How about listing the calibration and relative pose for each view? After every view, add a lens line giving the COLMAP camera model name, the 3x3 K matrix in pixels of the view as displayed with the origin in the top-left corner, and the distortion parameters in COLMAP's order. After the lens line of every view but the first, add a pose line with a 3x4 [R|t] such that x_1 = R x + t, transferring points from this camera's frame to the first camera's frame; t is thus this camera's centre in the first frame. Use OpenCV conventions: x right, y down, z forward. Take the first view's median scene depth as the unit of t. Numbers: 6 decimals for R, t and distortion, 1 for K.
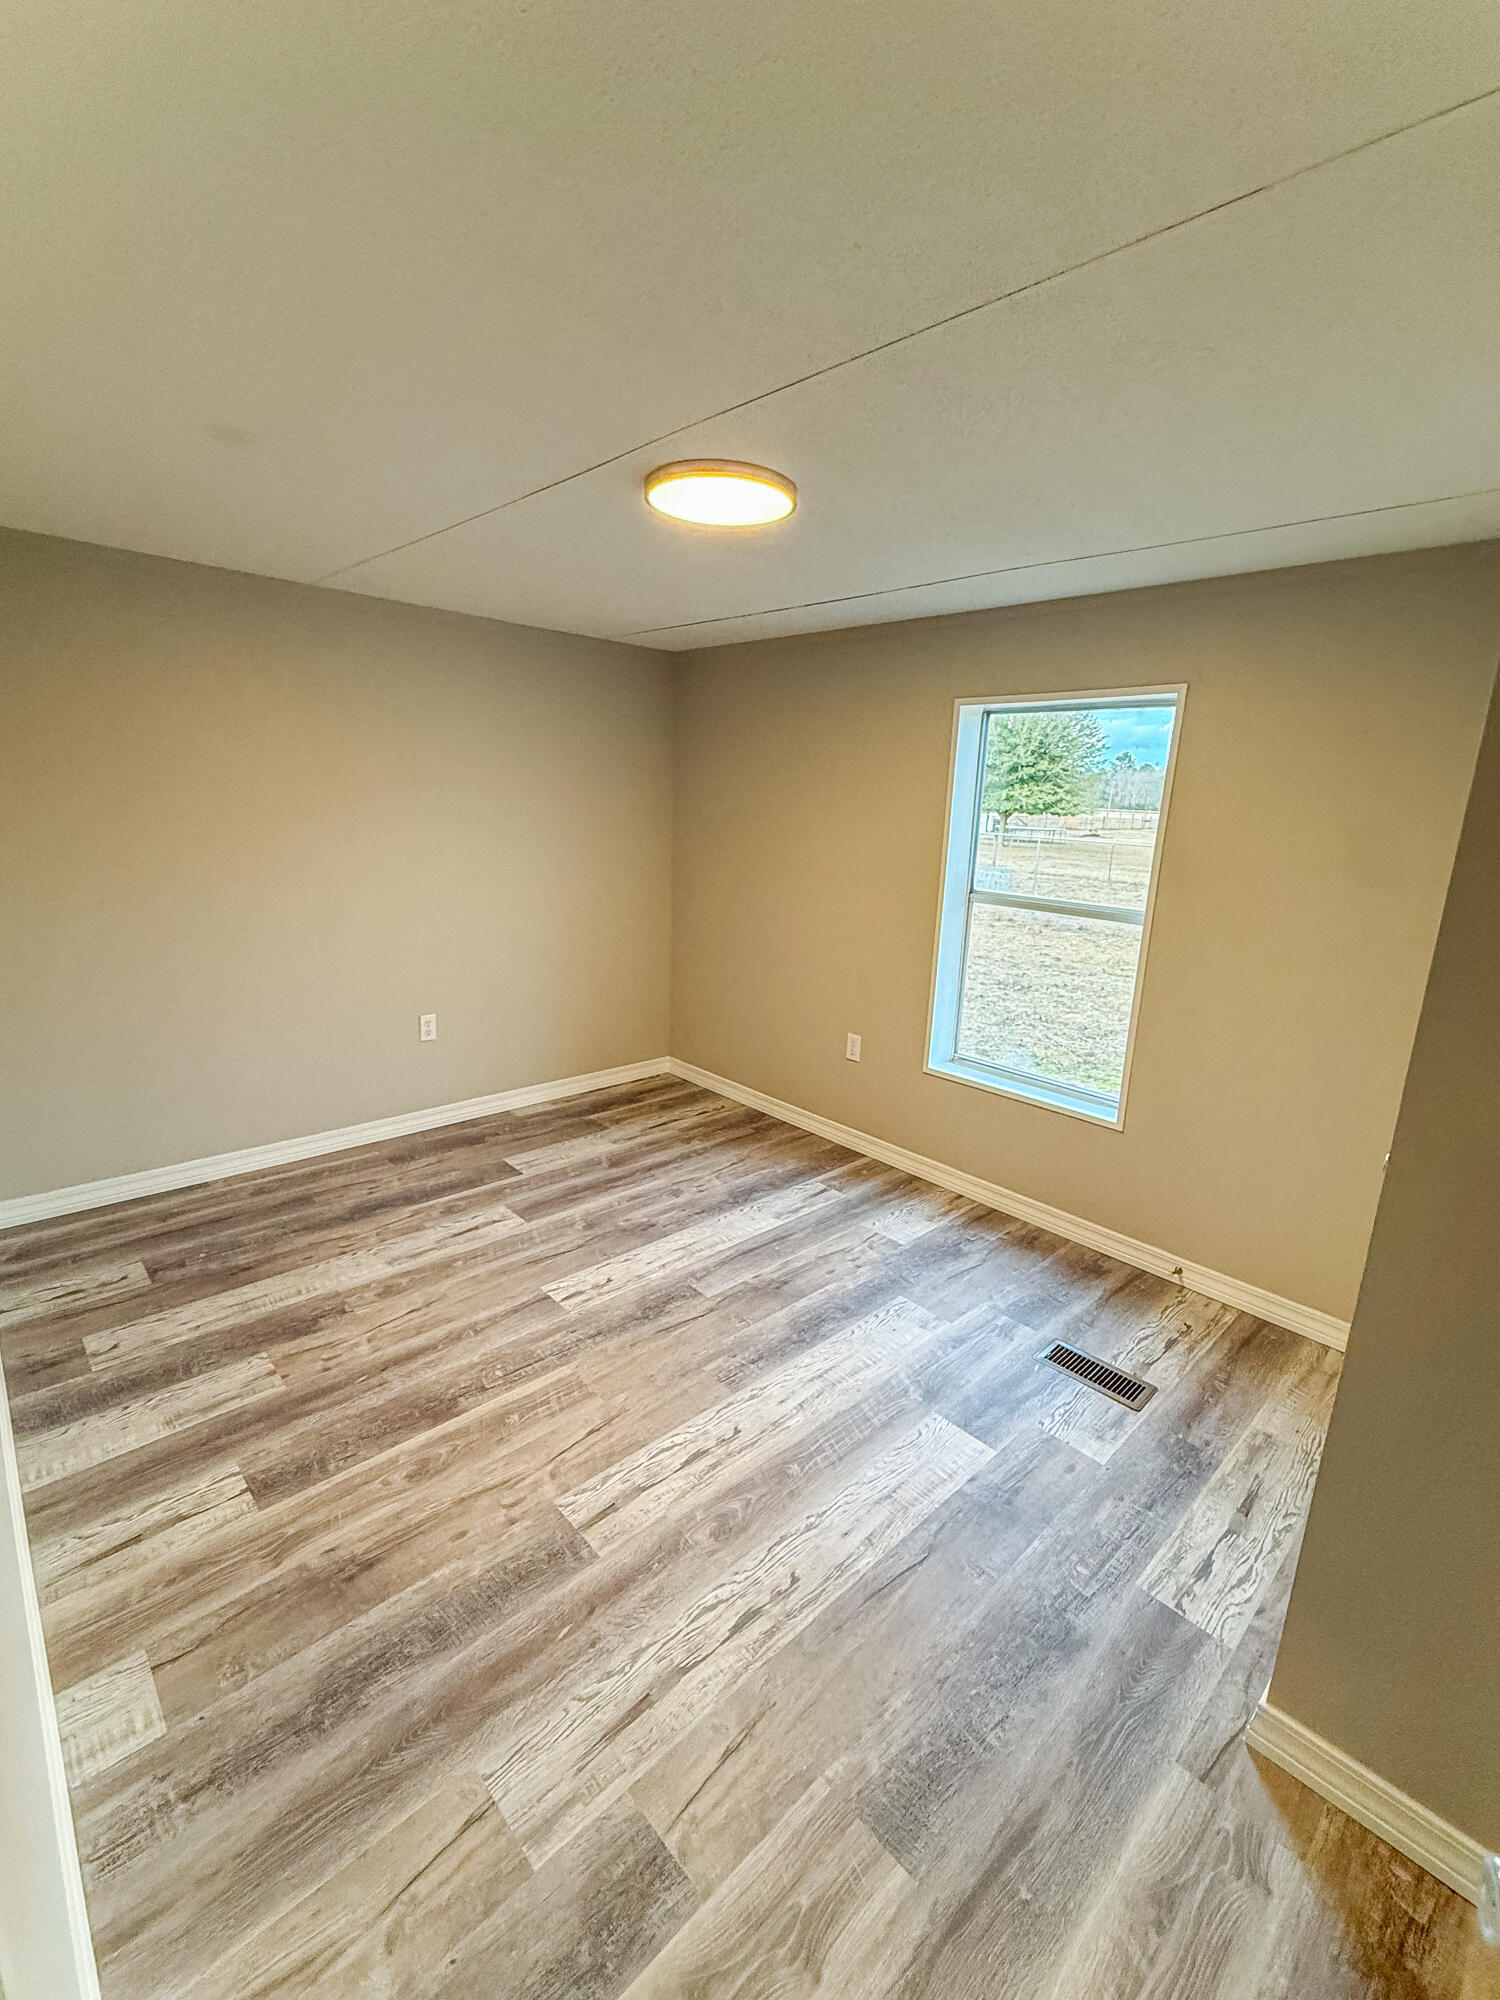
lens RADIAL K [[851.9, 0, 750.0], [0, 851.9, 1000.0], [0, 0, 1]] dist [-0.010149, -0.000024]
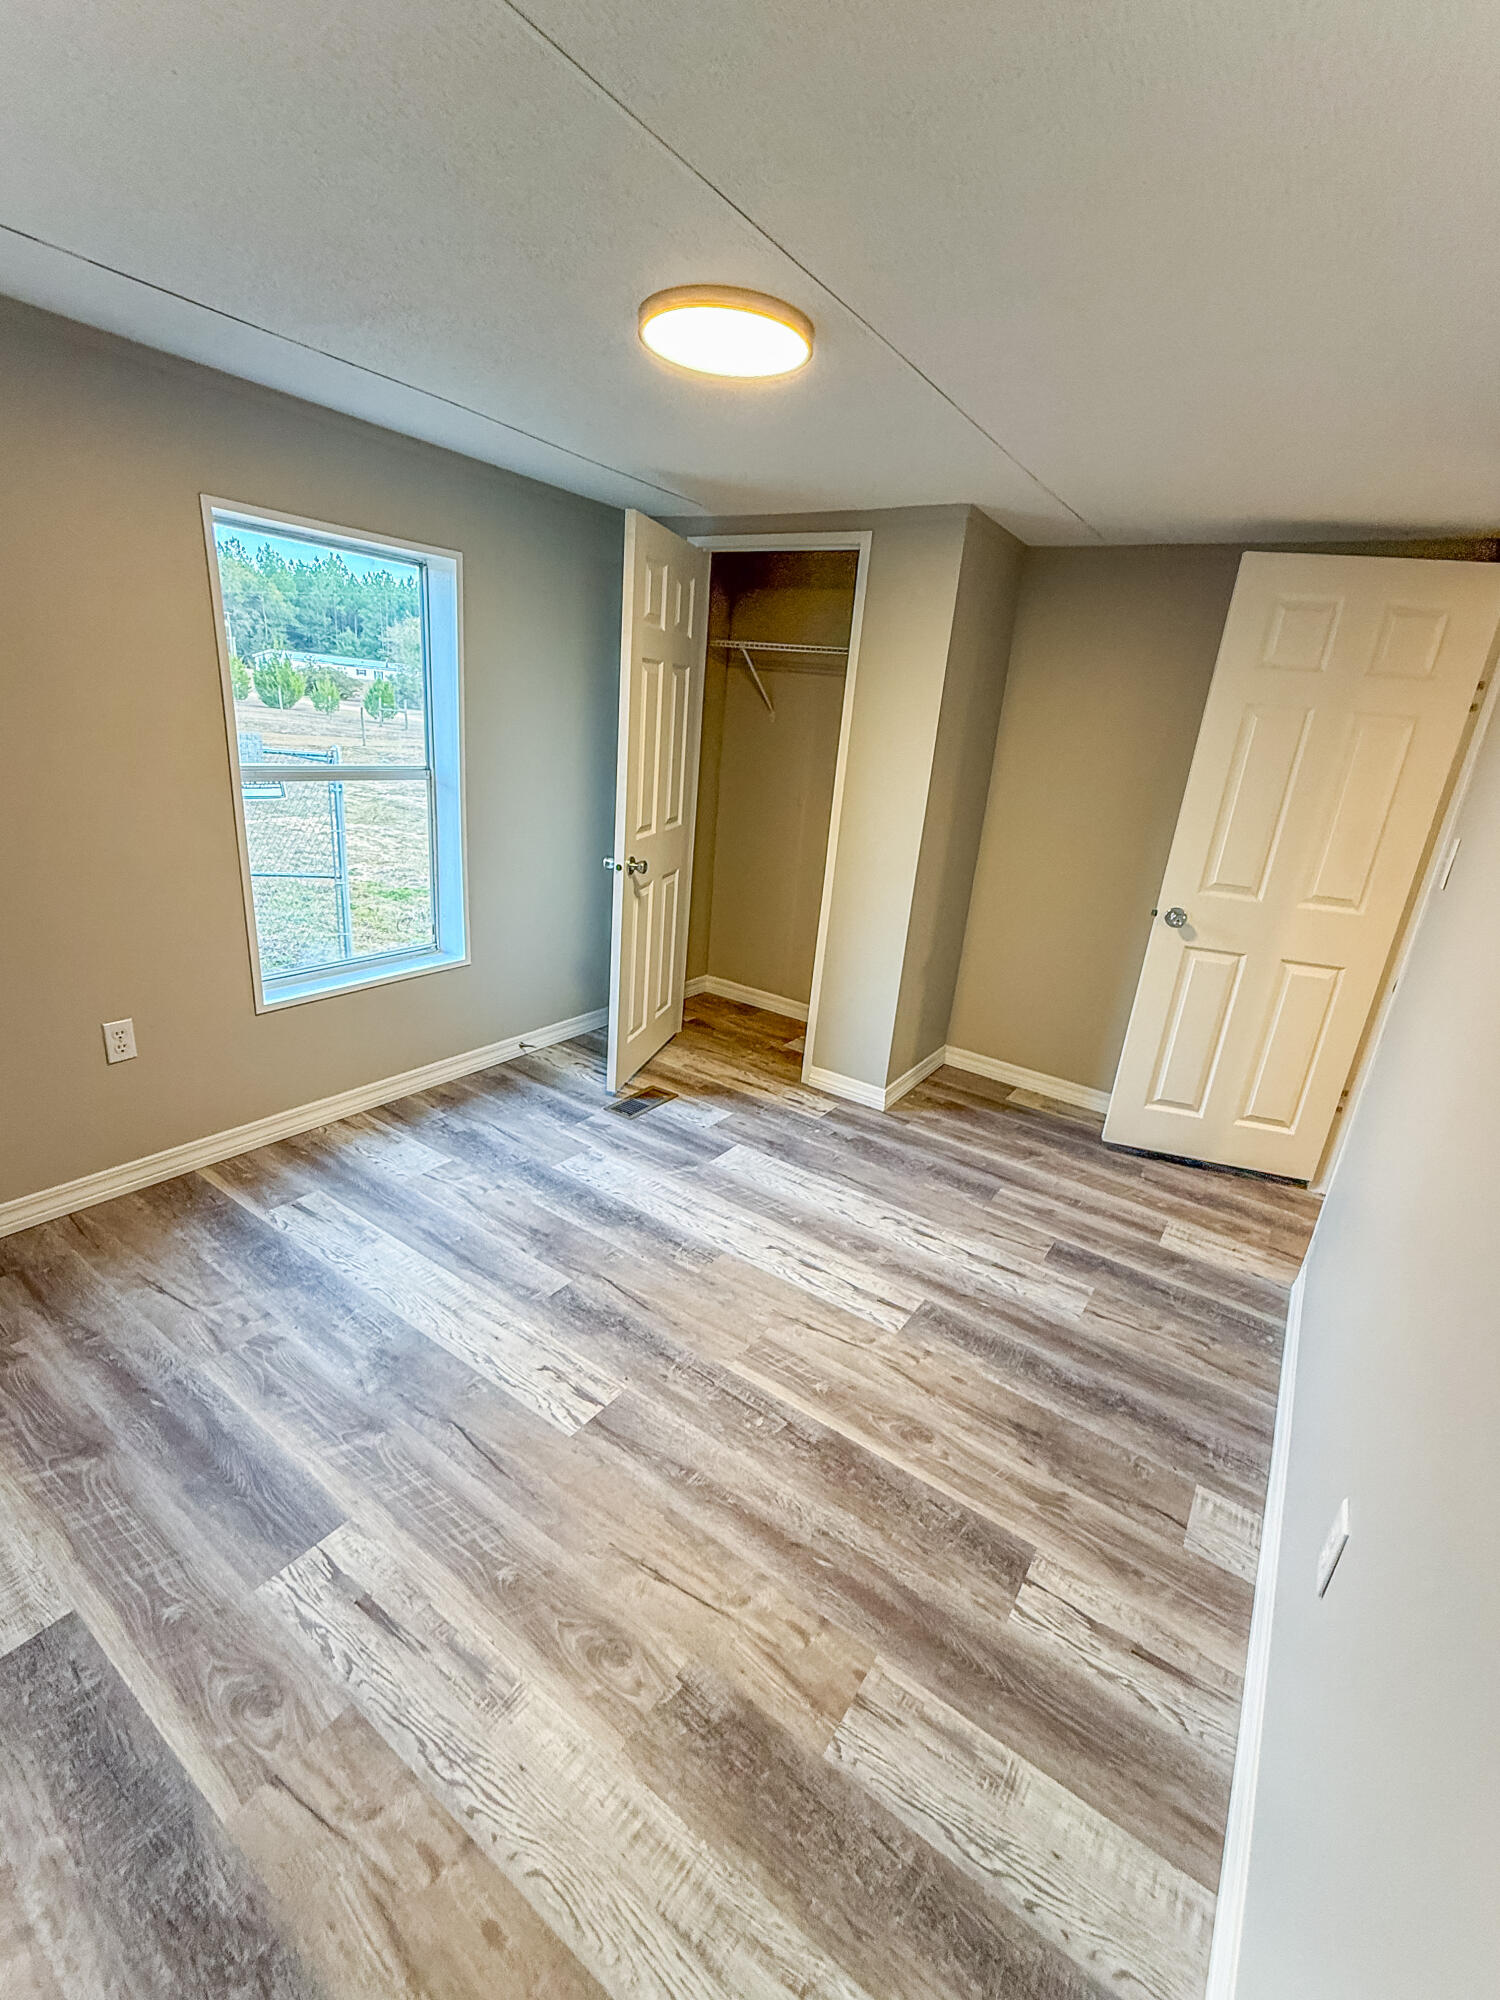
lens RADIAL K [[851.9, 0, 750.0], [0, 851.9, 1000.0], [0, 0, 1]] dist [-0.010149, -0.000024]
pose [[-0.199700, -0.373147, 0.906025, -1.016639], [0.136357, 0.905070, 0.402808, -0.310765], [-0.970323, 0.203983, -0.129861, 1.171161]]
